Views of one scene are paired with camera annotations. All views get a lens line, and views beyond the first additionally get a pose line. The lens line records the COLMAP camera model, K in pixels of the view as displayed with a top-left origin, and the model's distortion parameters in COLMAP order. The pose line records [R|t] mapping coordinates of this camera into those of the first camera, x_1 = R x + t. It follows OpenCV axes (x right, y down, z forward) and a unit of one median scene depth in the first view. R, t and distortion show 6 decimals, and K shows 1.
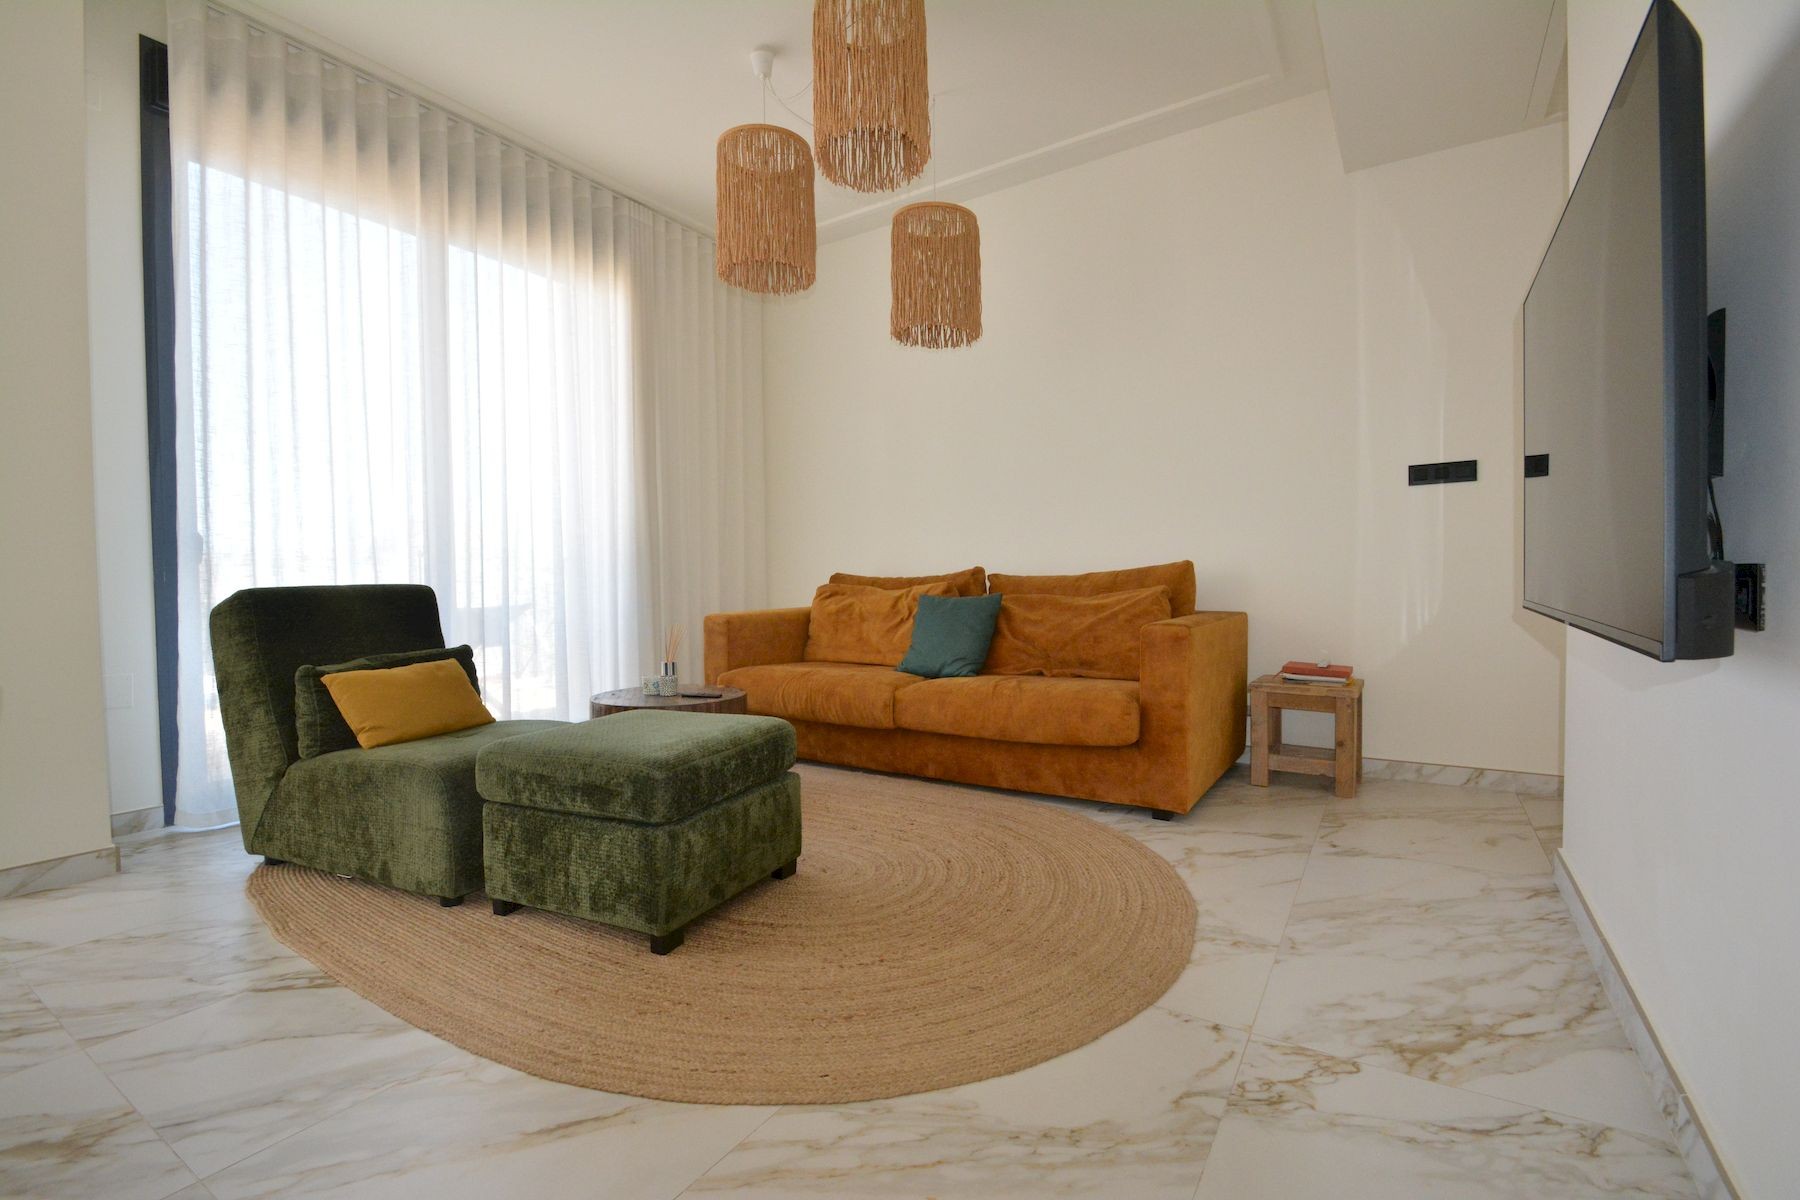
lens RADIAL K [[789.7, 0, 893.9], [0, 789.7, 602.6], [0, 0, 1]] dist [0.008104, -0.013368]
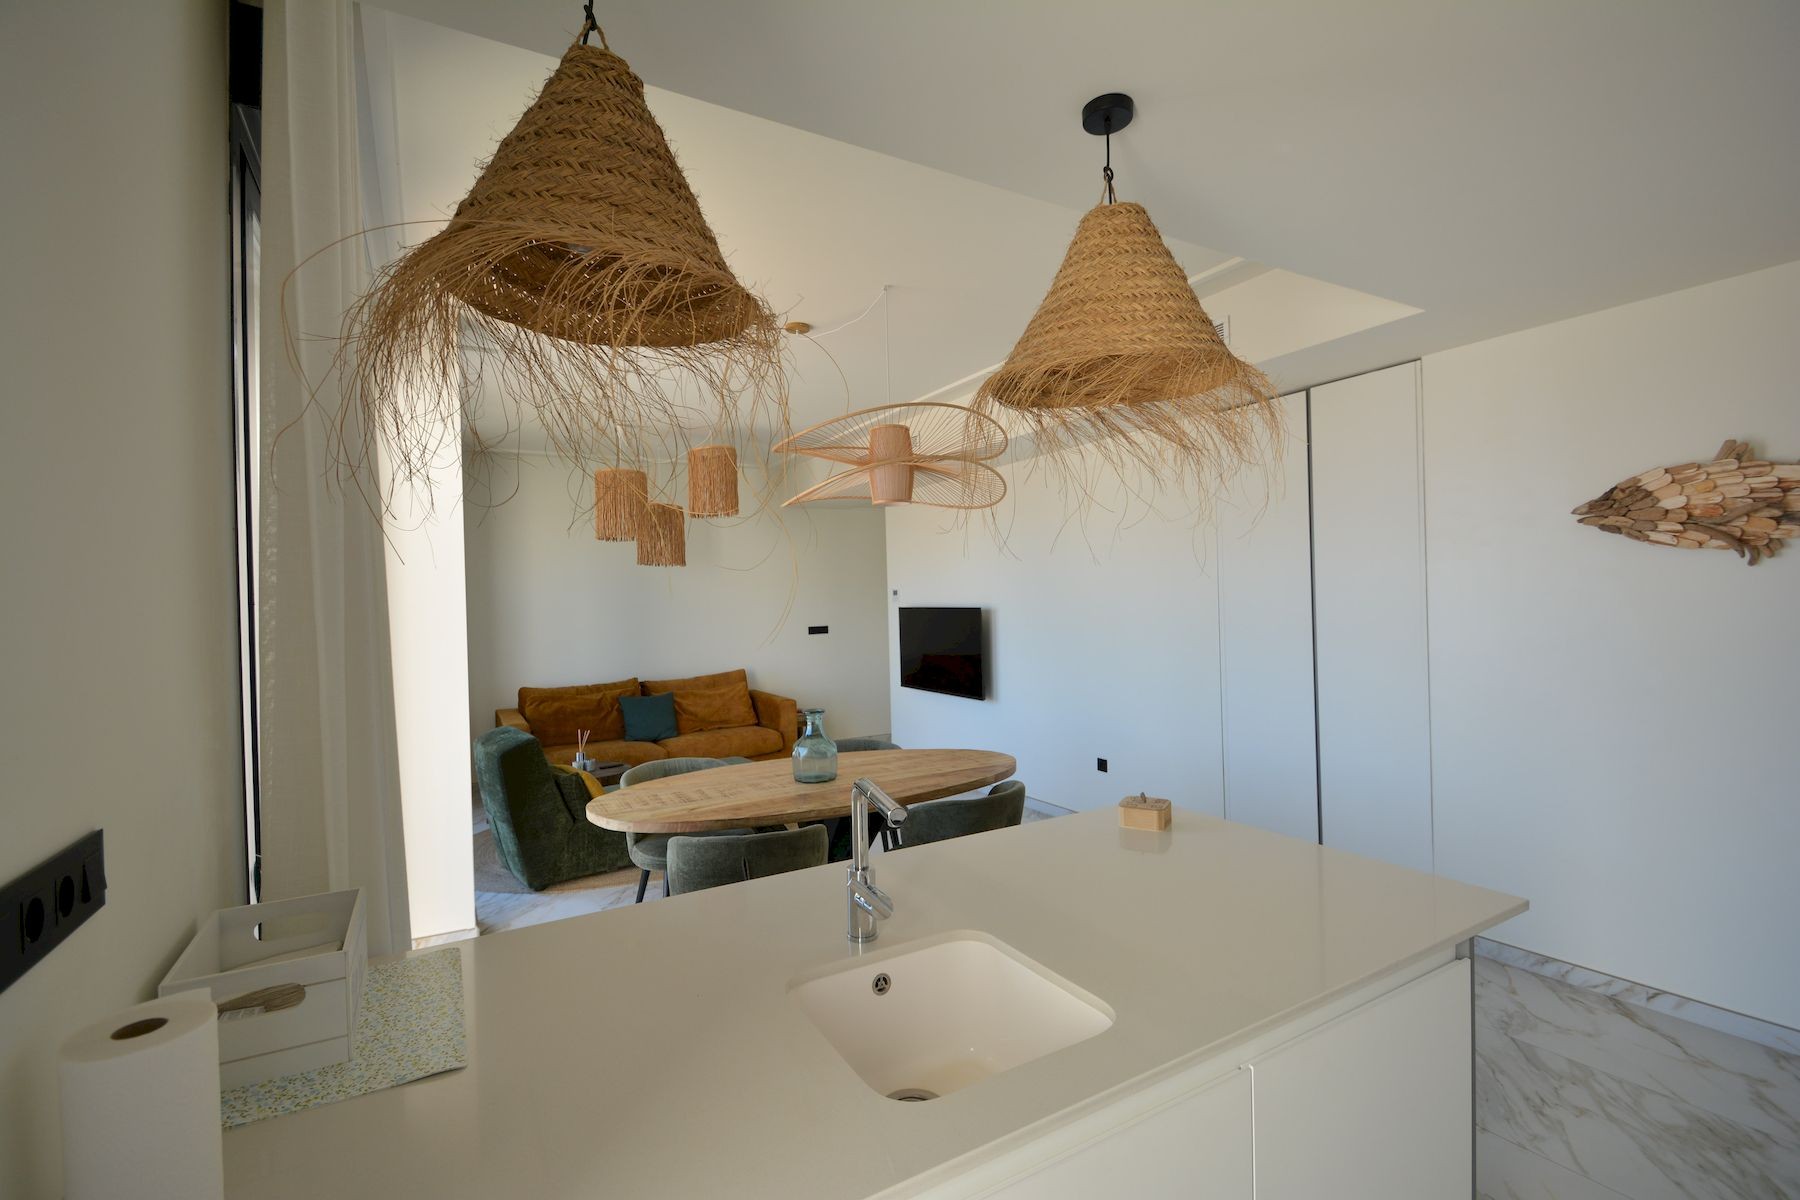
lens RADIAL K [[789.7, 0, 893.9], [0, 789.7, 602.6], [0, 0, 1]] dist [0.008104, -0.013368]
pose [[0.455274, -0.006366, 0.890329, -1.513179], [0.043662, 0.998931, -0.015184, -0.200508], [-0.889280, 0.045787, 0.455065, -0.427008]]
